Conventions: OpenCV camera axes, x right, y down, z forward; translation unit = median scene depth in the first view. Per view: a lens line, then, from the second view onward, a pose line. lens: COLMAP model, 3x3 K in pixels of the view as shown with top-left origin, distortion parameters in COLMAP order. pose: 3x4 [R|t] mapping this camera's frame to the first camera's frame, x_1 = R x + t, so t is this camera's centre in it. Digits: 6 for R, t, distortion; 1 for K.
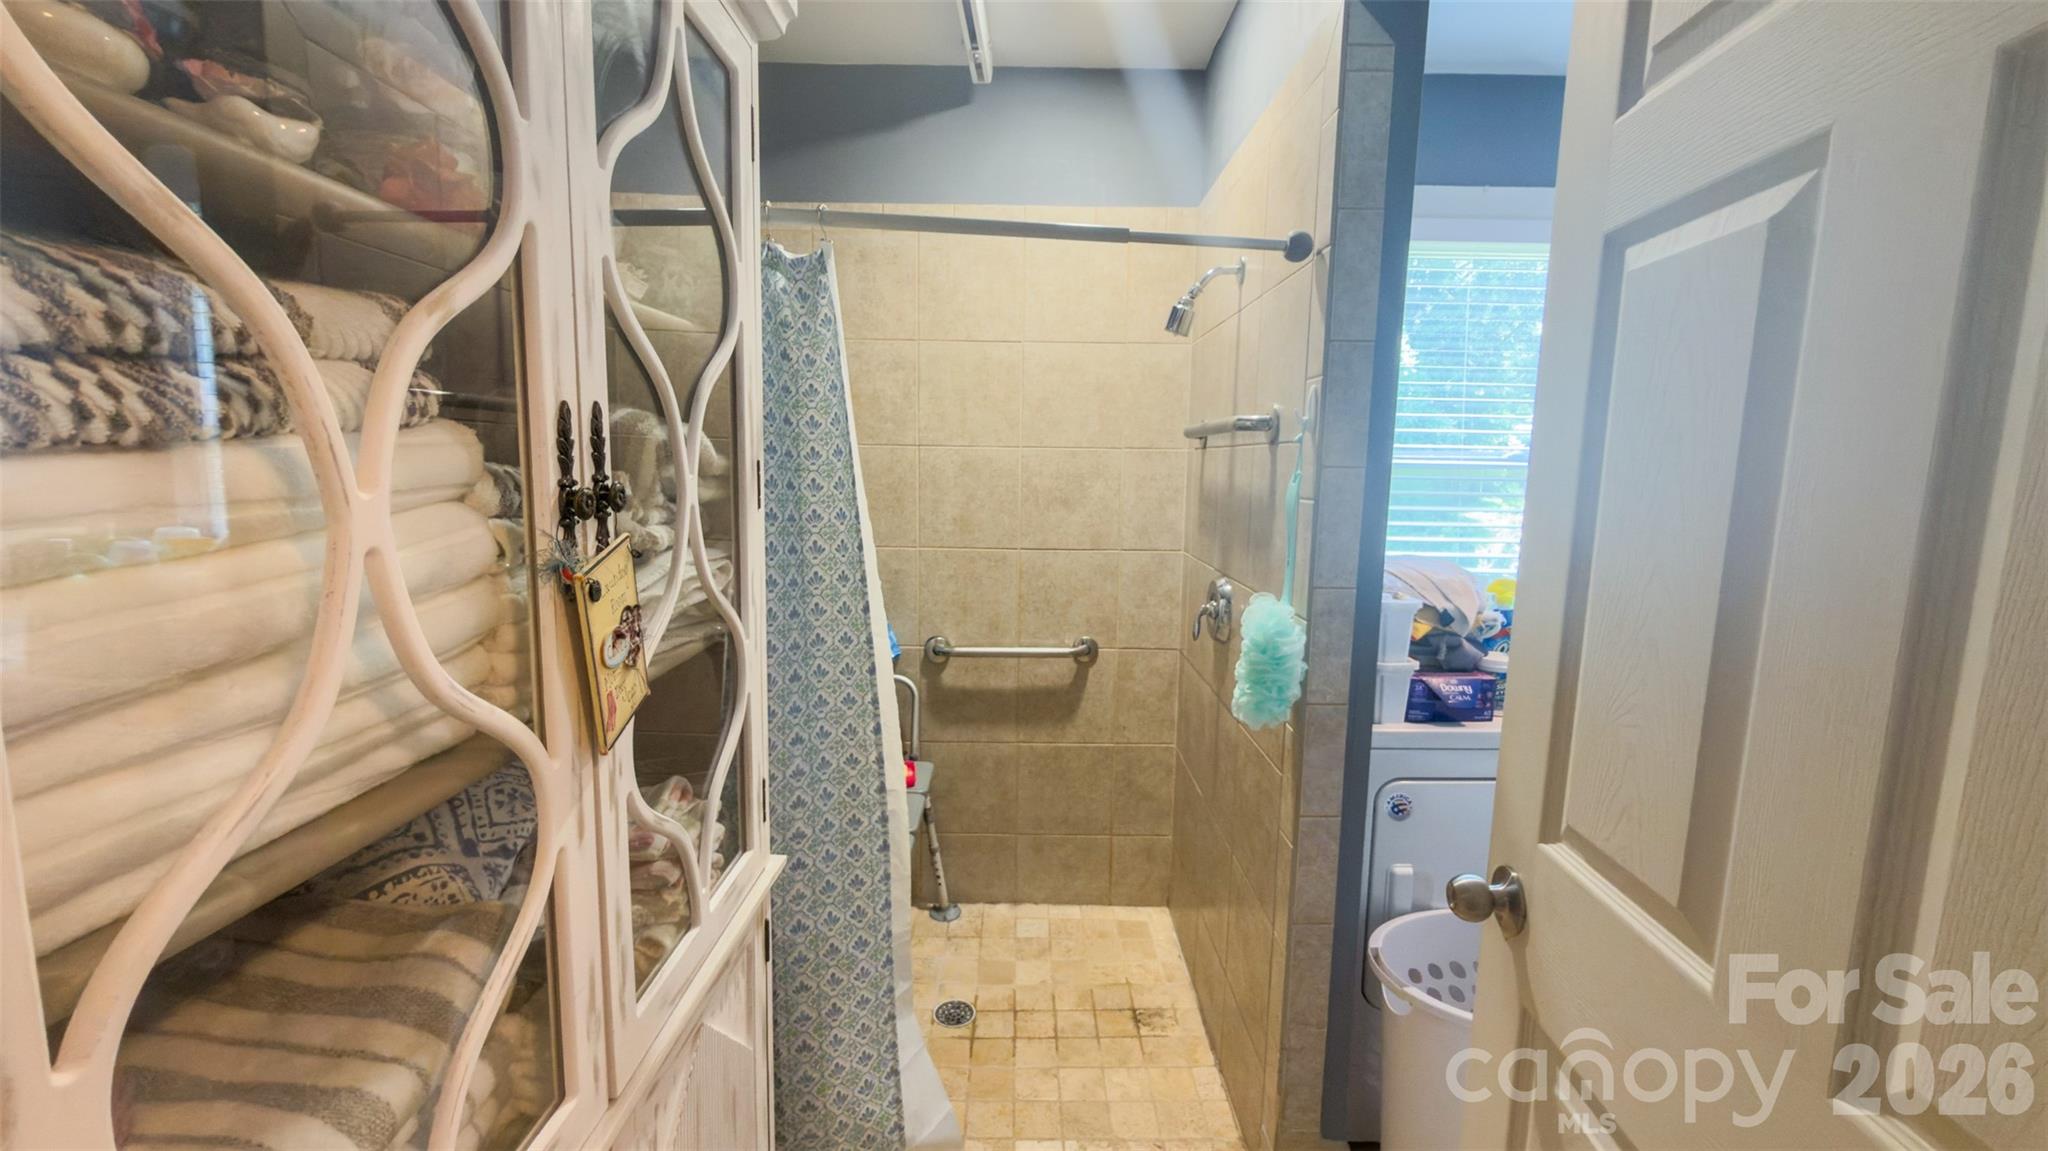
lens RADIAL K [[820.2, 0, 1019.7], [0, 820.2, 565.7], [0, 0, 1]] dist [-0.001035, -0.000089]
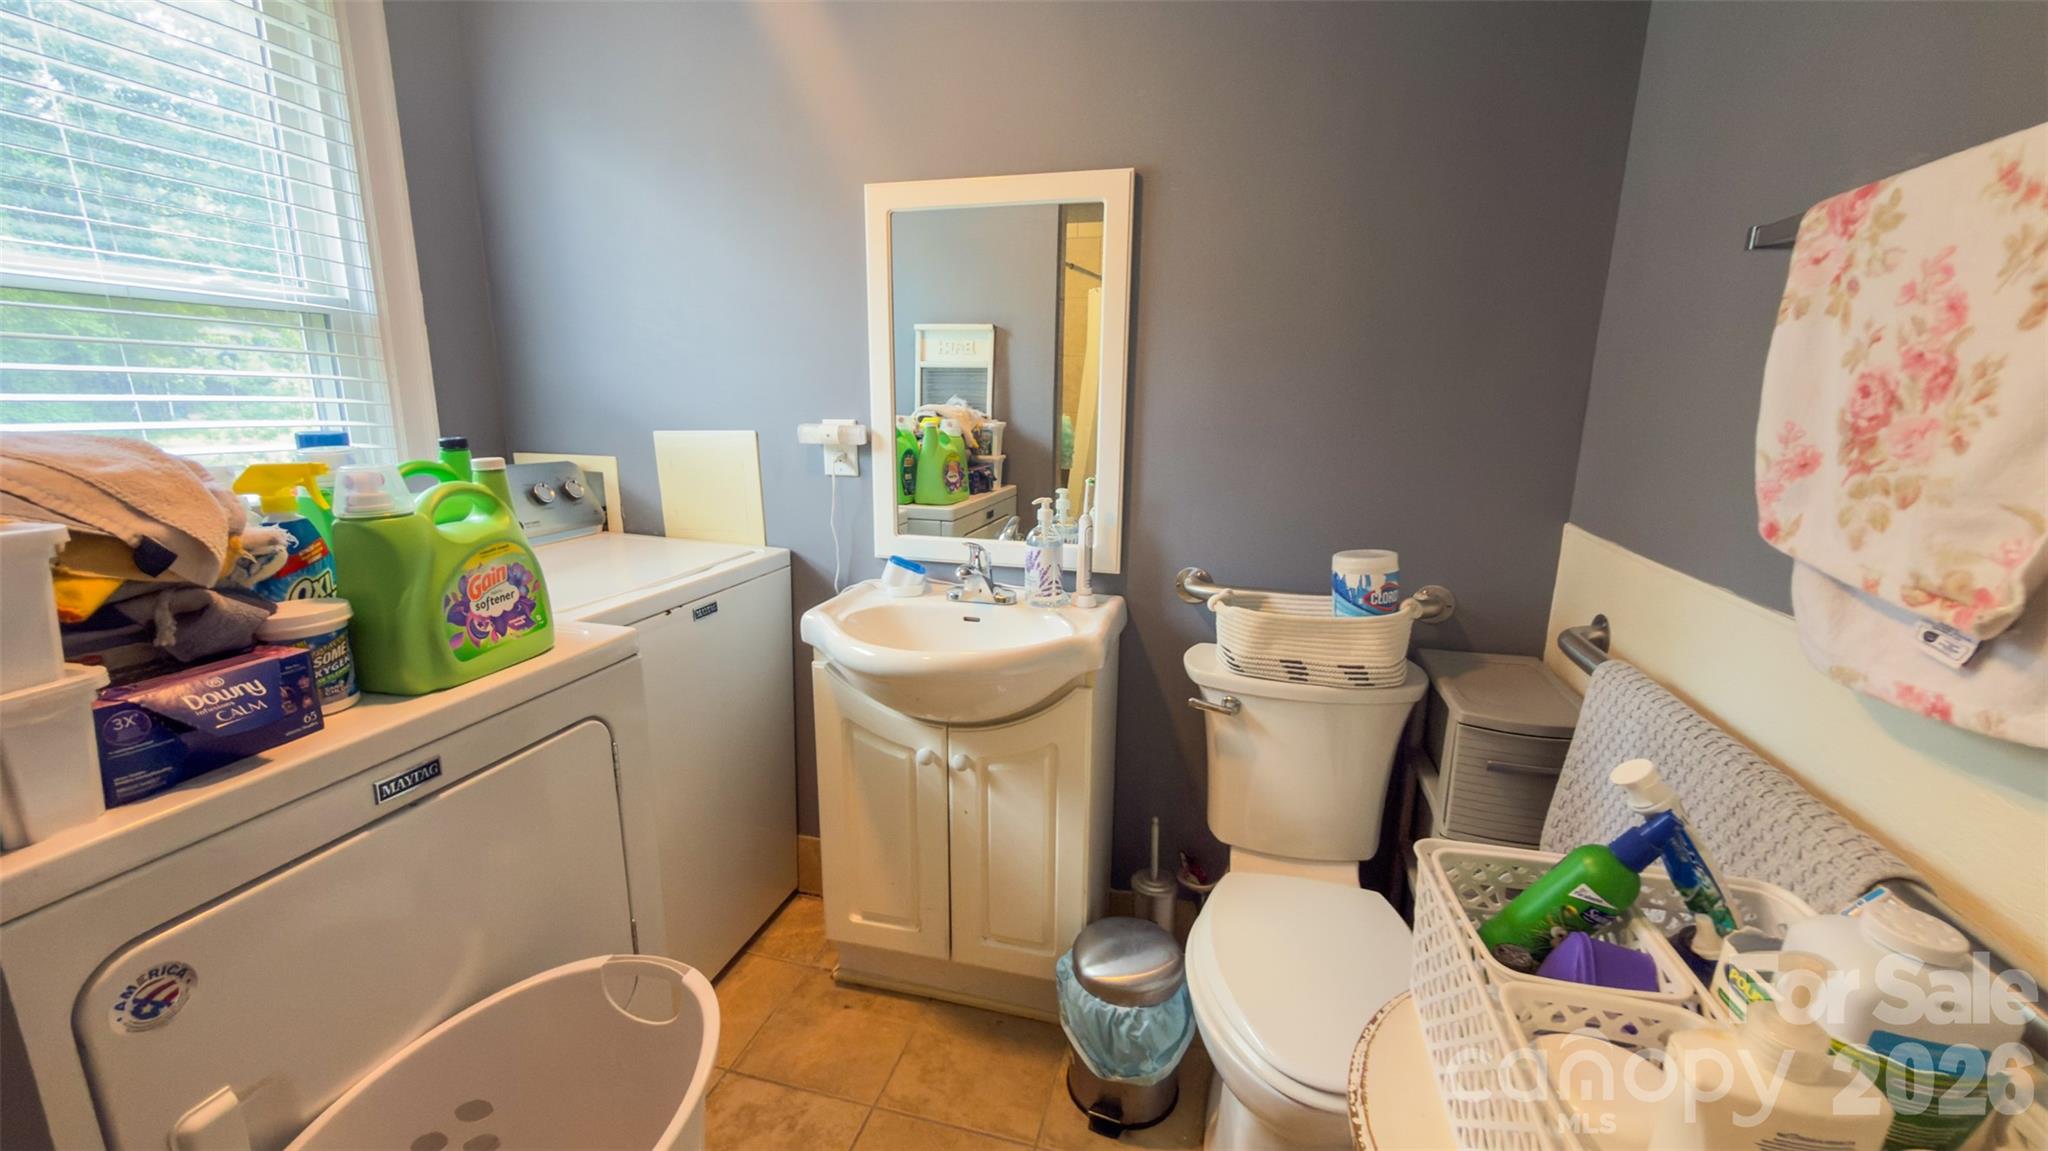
lens RADIAL K [[820.2, 0, 1036.7], [0, 820.2, 577.3], [0, 0, 1]] dist [-0.001035, -0.000089]
pose [[0.254790, -0.219342, 0.941792, 0.212867], [0.109221, 0.974230, 0.197349, 0.039412], [-0.960809, 0.052581, 0.272180, 0.402018]]
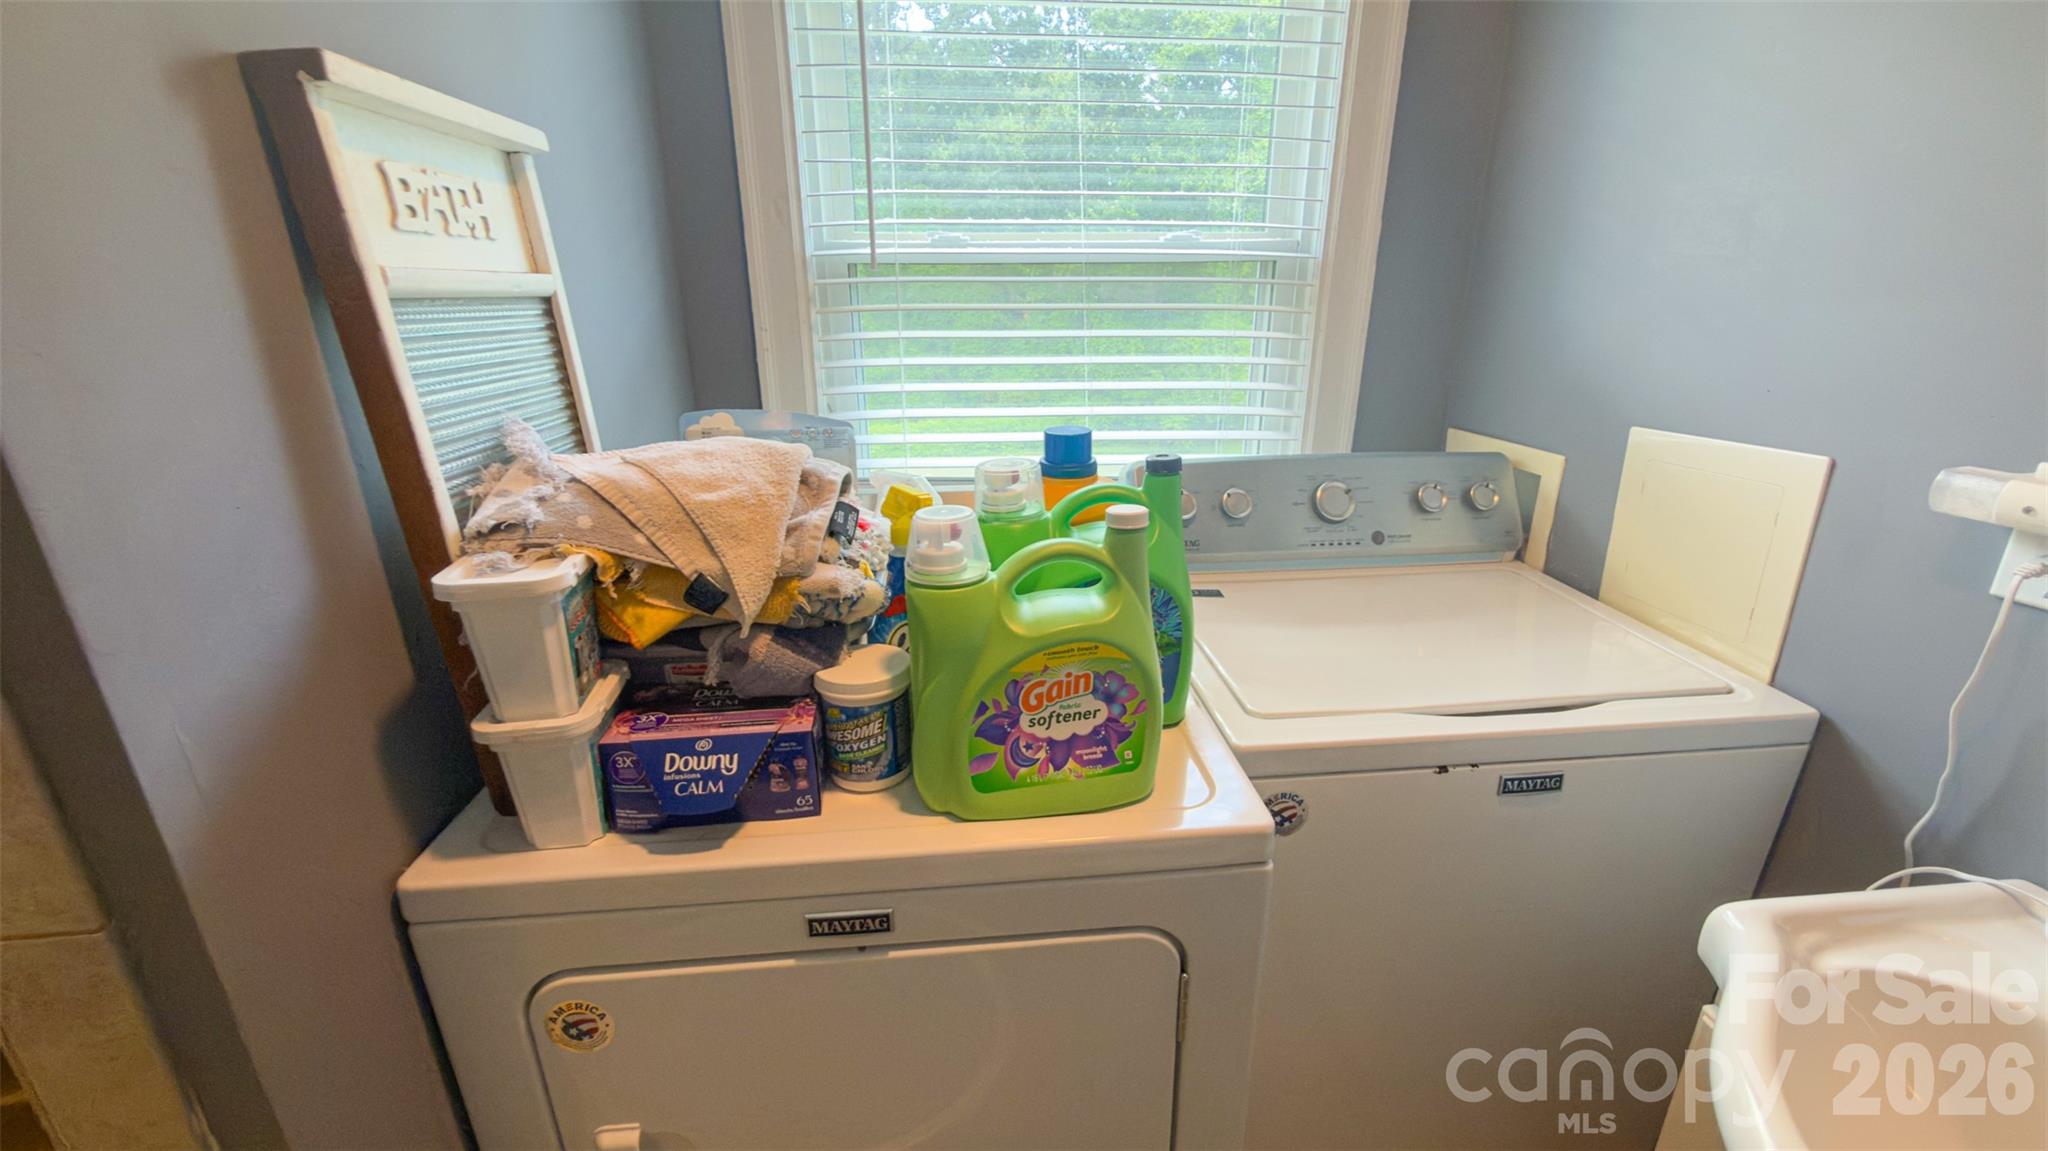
lens RADIAL K [[820.2, 0, 1021.4], [0, 820.2, 571.4], [0, 0, 1]] dist [-0.001035, -0.000089]
pose [[0.996808, -0.045822, 0.065378, 0.659545], [0.031914, 0.979317, 0.199798, -0.027997], [-0.073181, -0.197074, 0.977654, 0.573450]]
